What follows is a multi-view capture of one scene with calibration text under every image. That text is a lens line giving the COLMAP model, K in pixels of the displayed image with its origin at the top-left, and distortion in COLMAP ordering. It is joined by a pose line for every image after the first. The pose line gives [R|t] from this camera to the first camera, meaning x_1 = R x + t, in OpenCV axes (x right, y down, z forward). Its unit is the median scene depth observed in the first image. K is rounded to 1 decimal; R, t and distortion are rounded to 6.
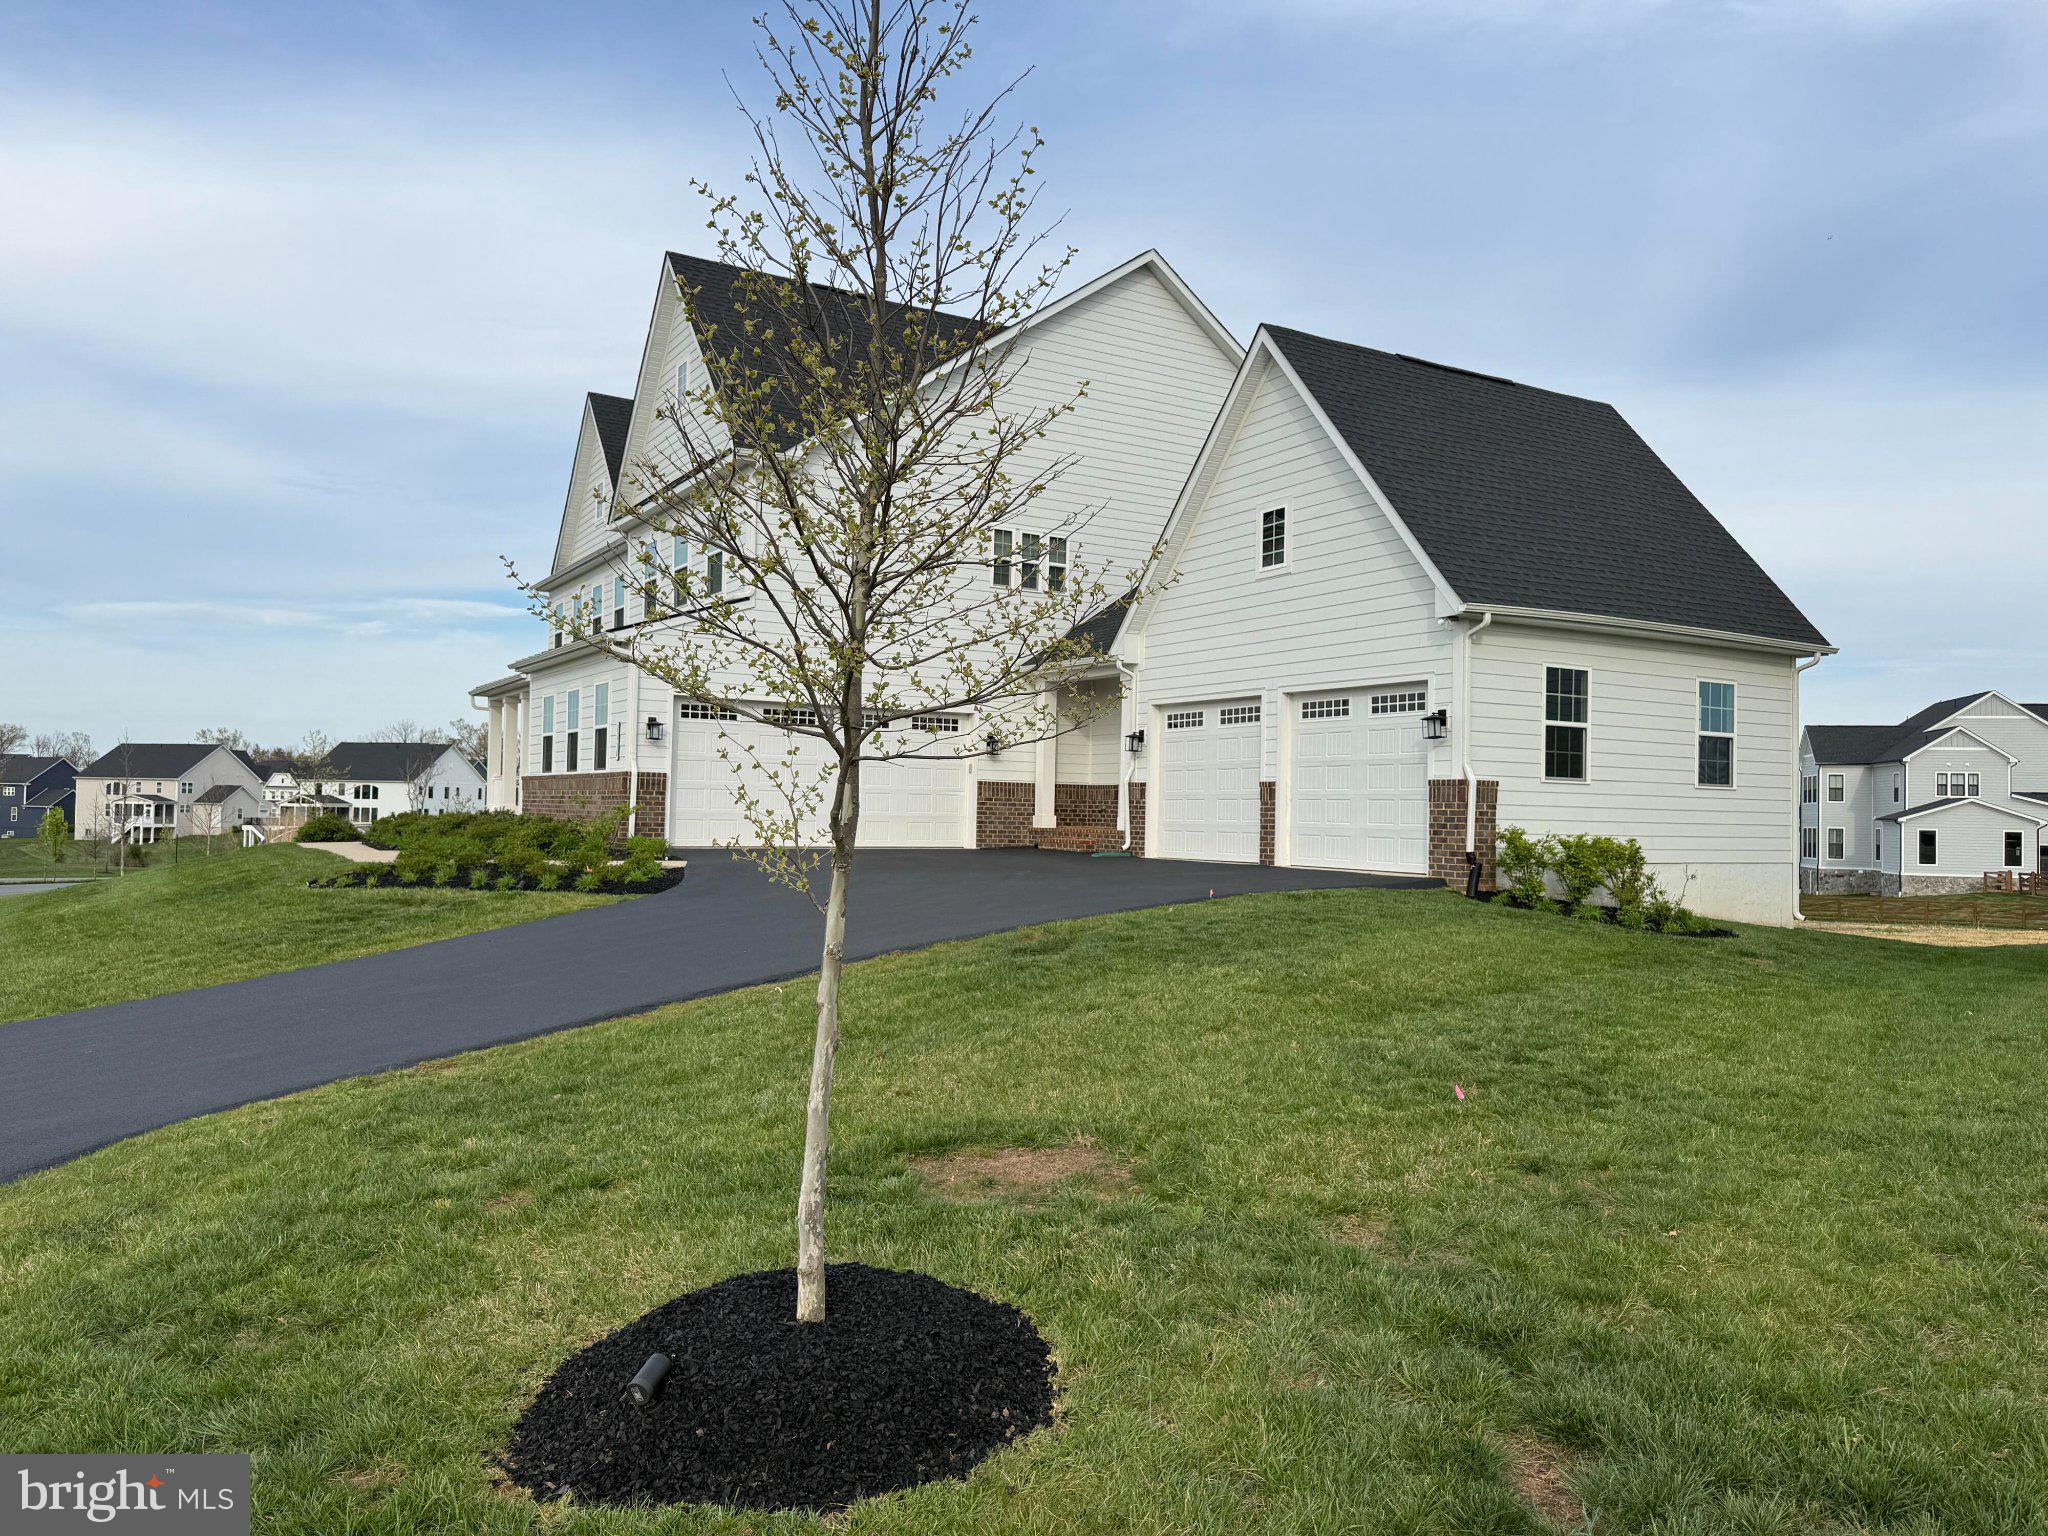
lens RADIAL K [[1446.3, 0, 1008.3], [0, 1446.3, 778.4], [0, 0, 1]] dist [0.078429, -0.074702]
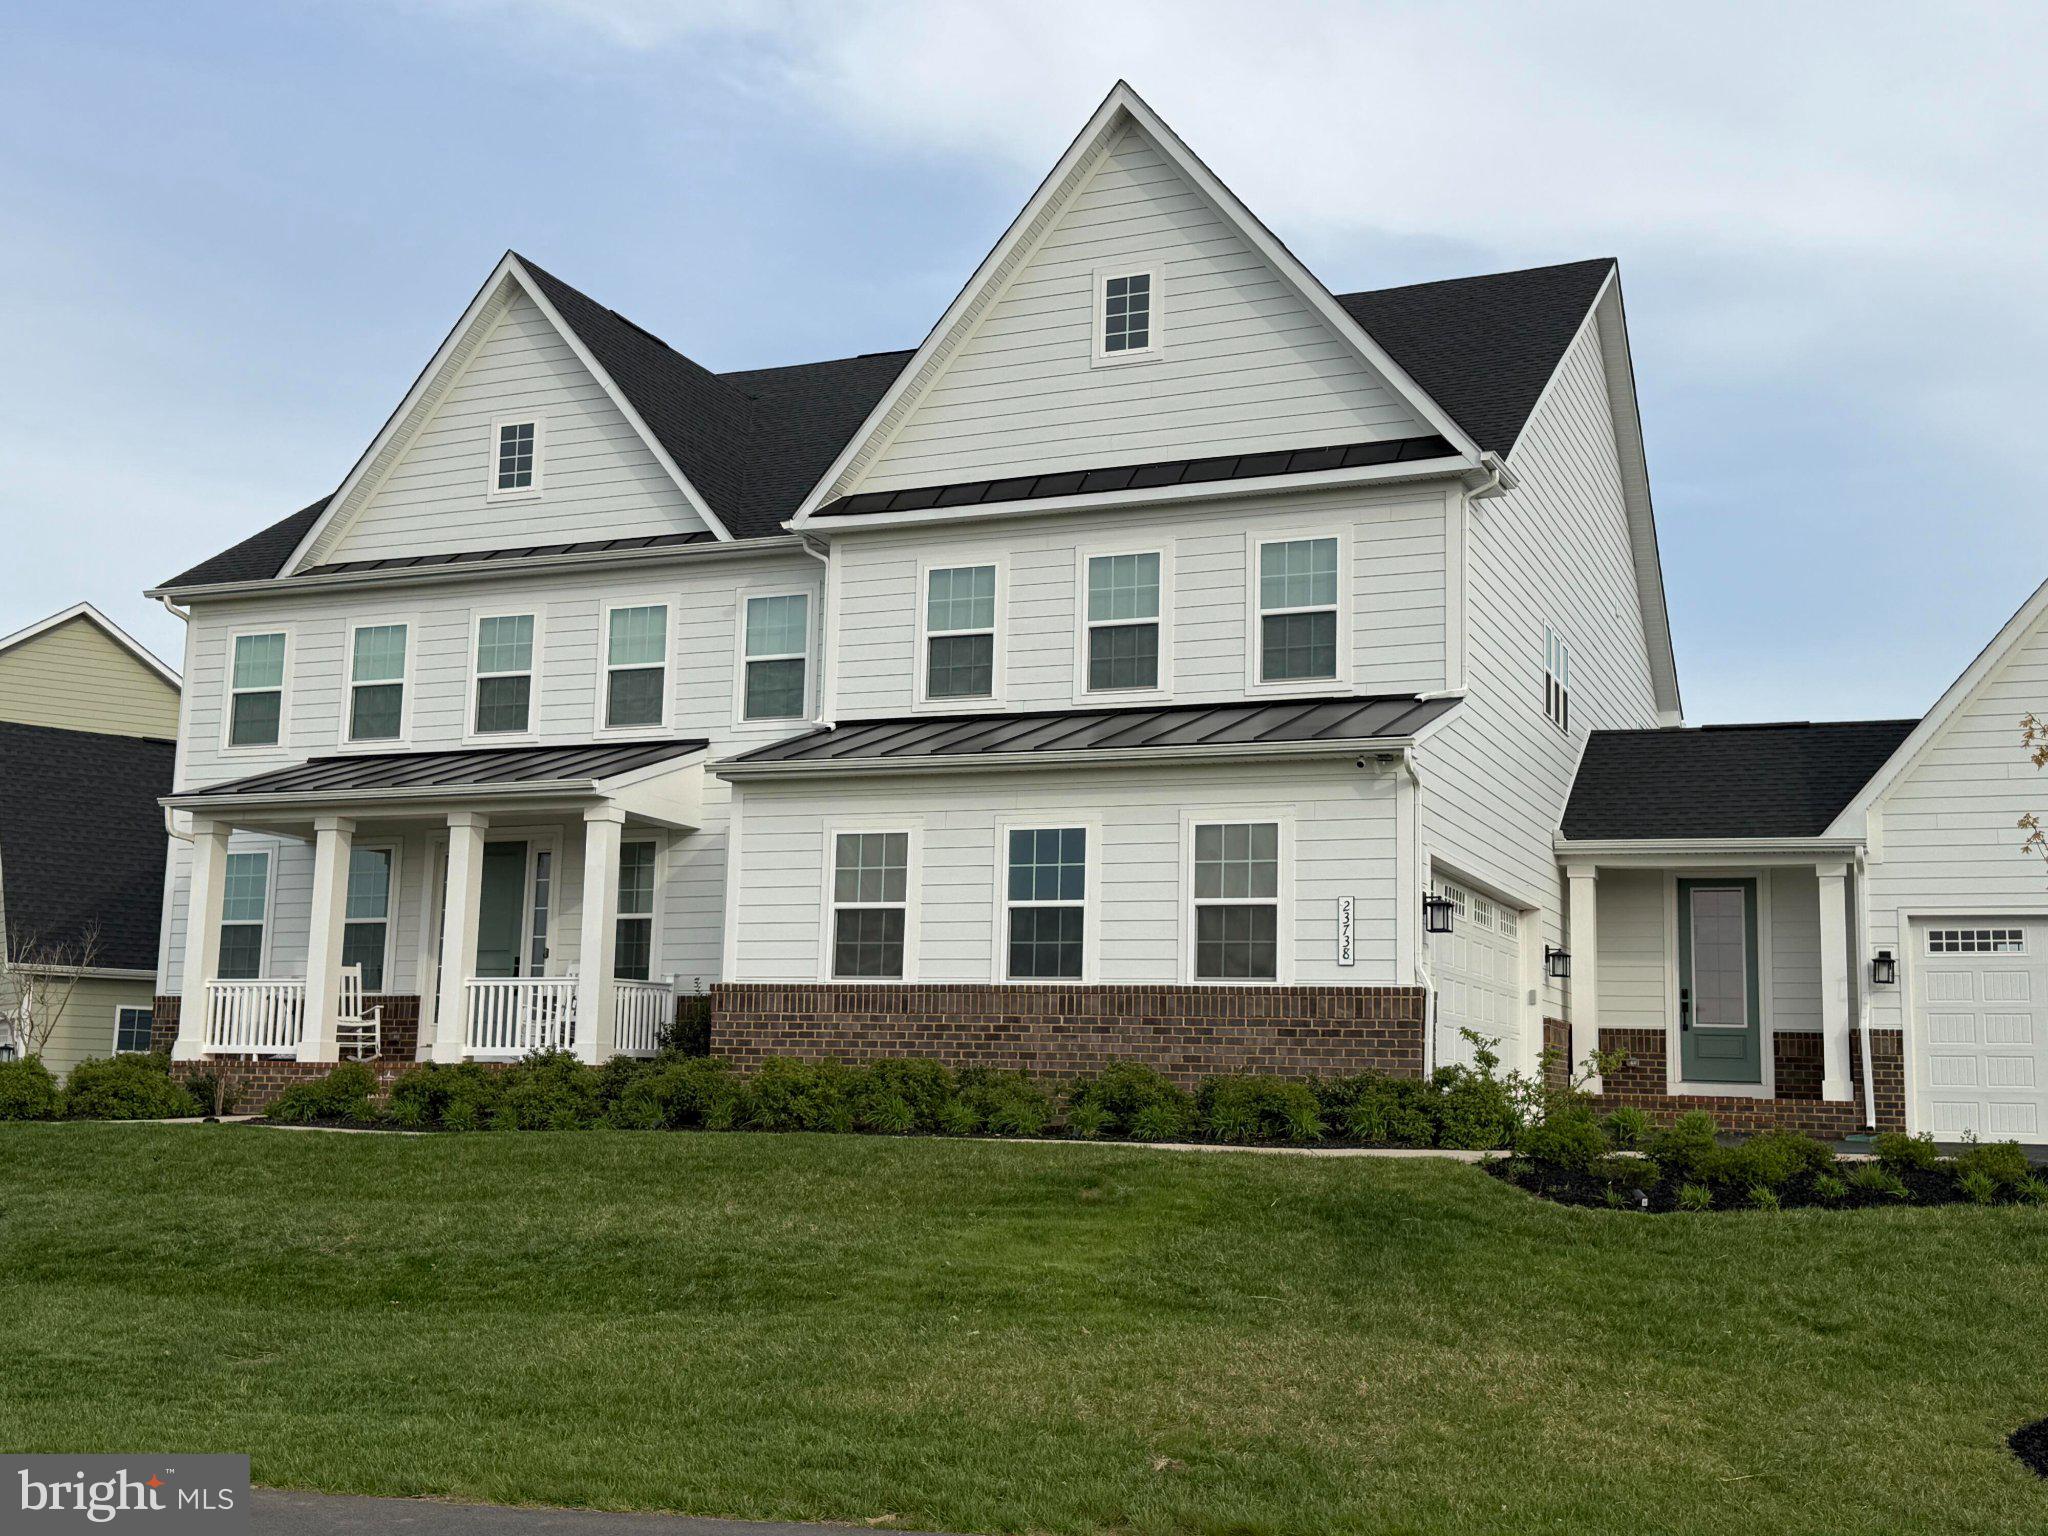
lens RADIAL K [[2184.5, 0, 1011.8], [0, 2184.5, 780.0], [0, 0, 1]] dist [0.095719, 0.000000]
pose [[0.807090, 0.086462, 0.584063, -1.057255], [-0.023515, 0.993142, -0.114526, 0.019329], [-0.589960, 0.078699, 0.803588, 0.490329]]
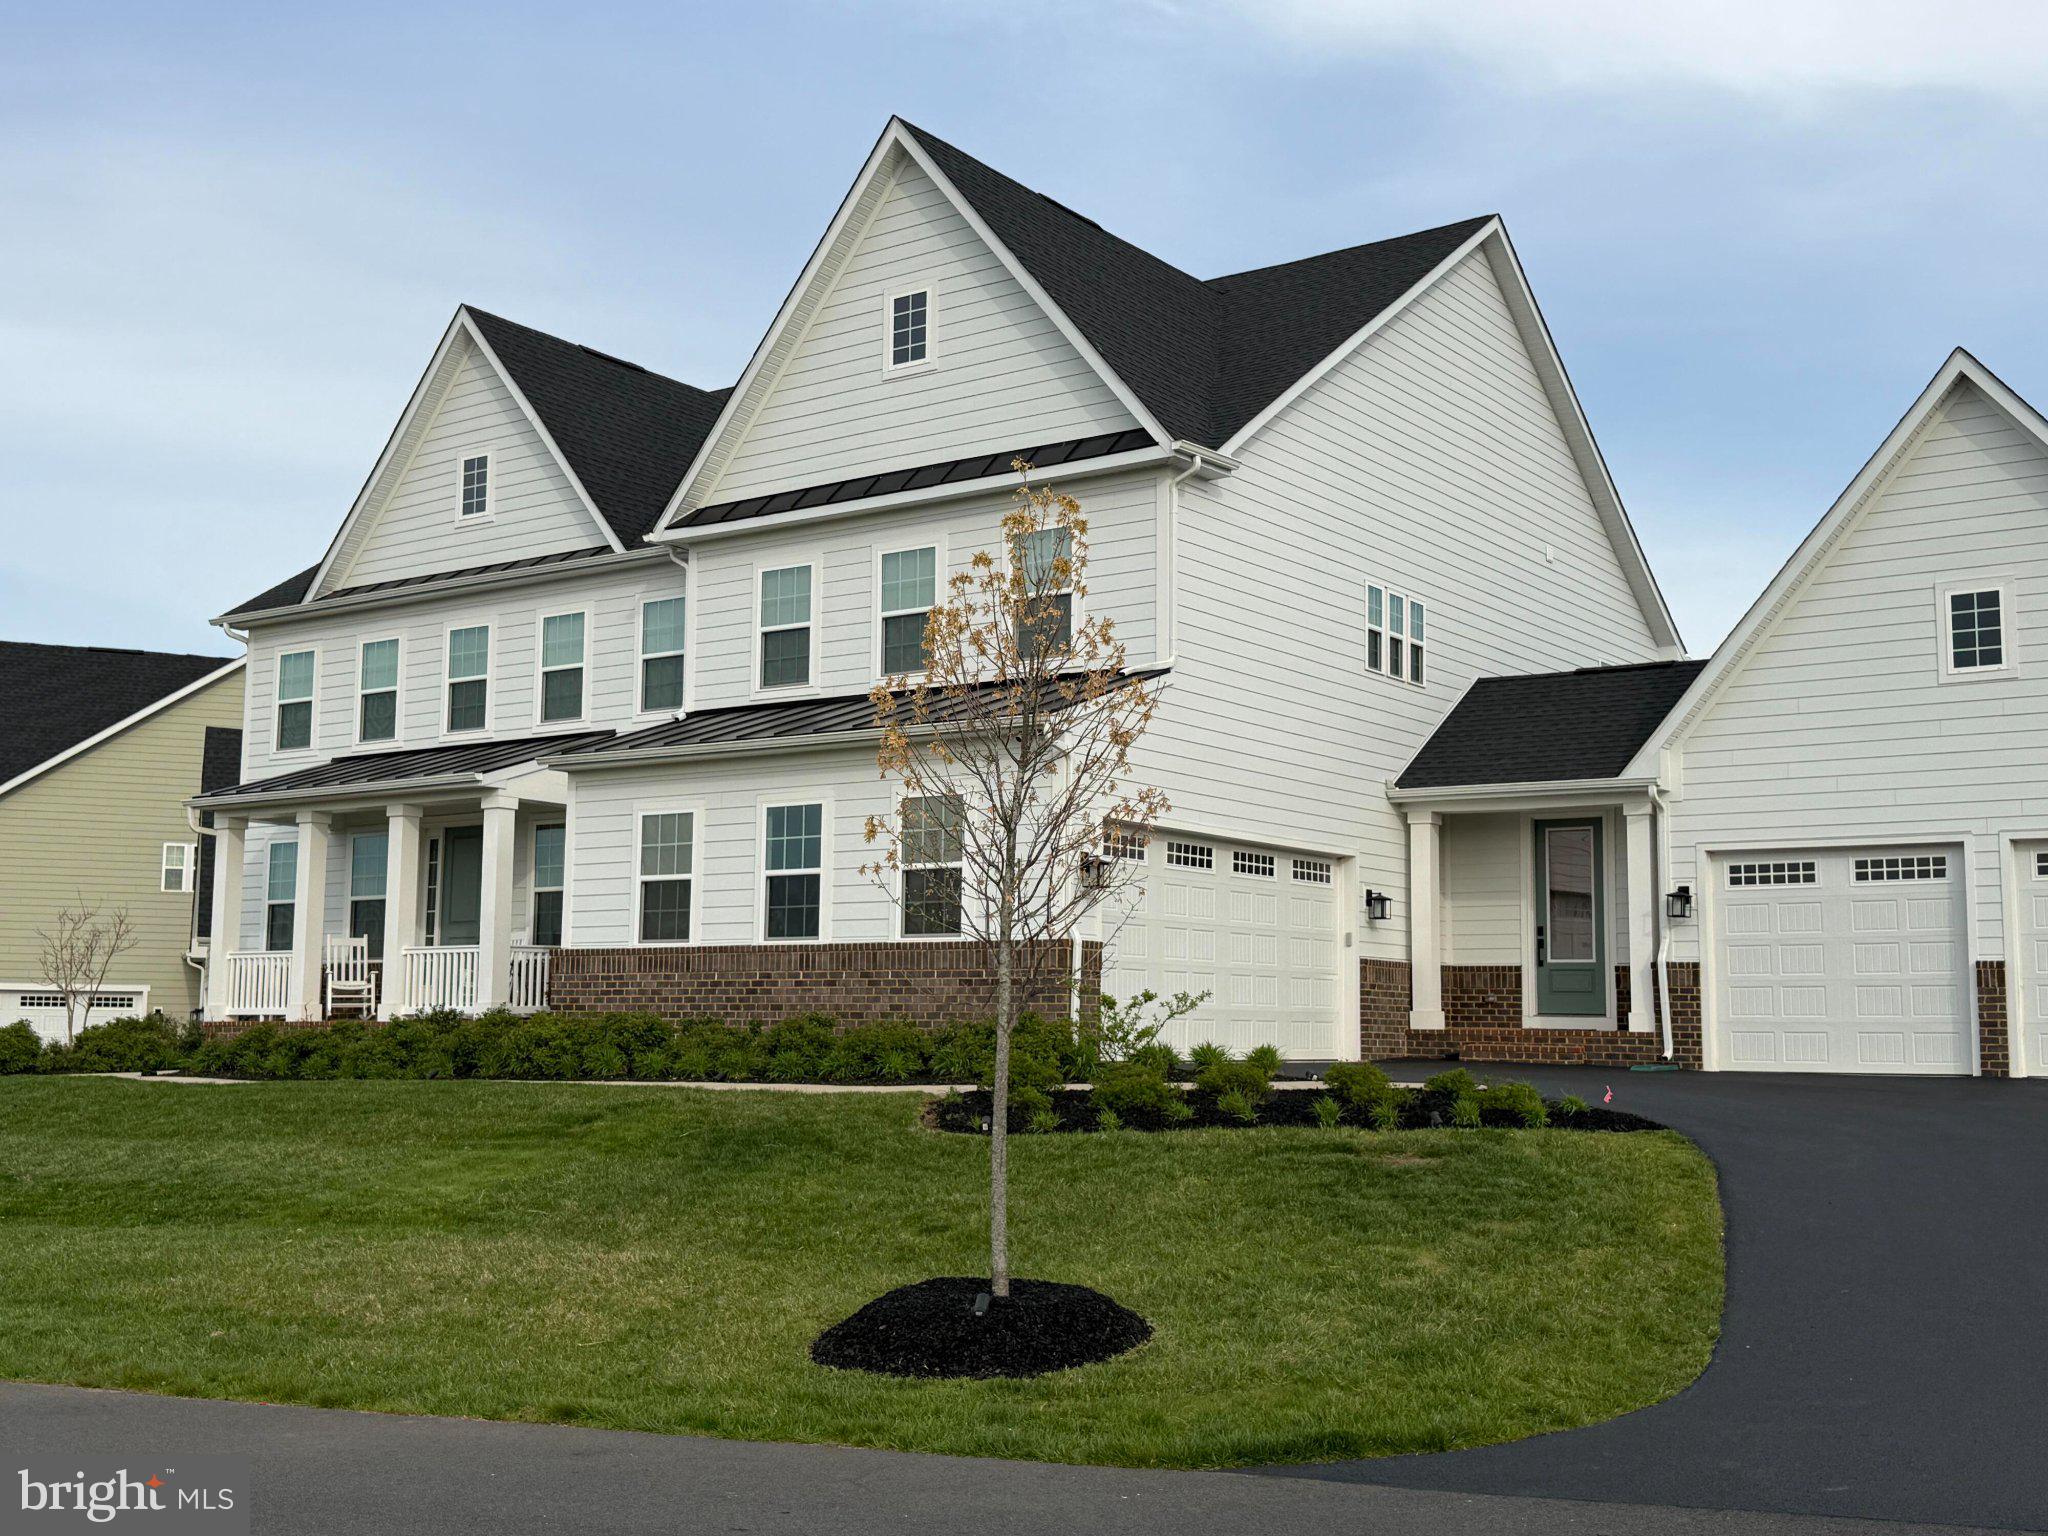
lens RADIAL K [[2184.5, 0, 1012.7], [0, 2184.5, 763.0], [0, 0, 1]] dist [0.095719, 0.000000]
pose [[0.914120, 0.038852, 0.403578, -0.787487], [-0.001427, 0.995700, -0.092622, 0.008003], [-0.405442, 0.084092, 0.910245, 0.191339]]
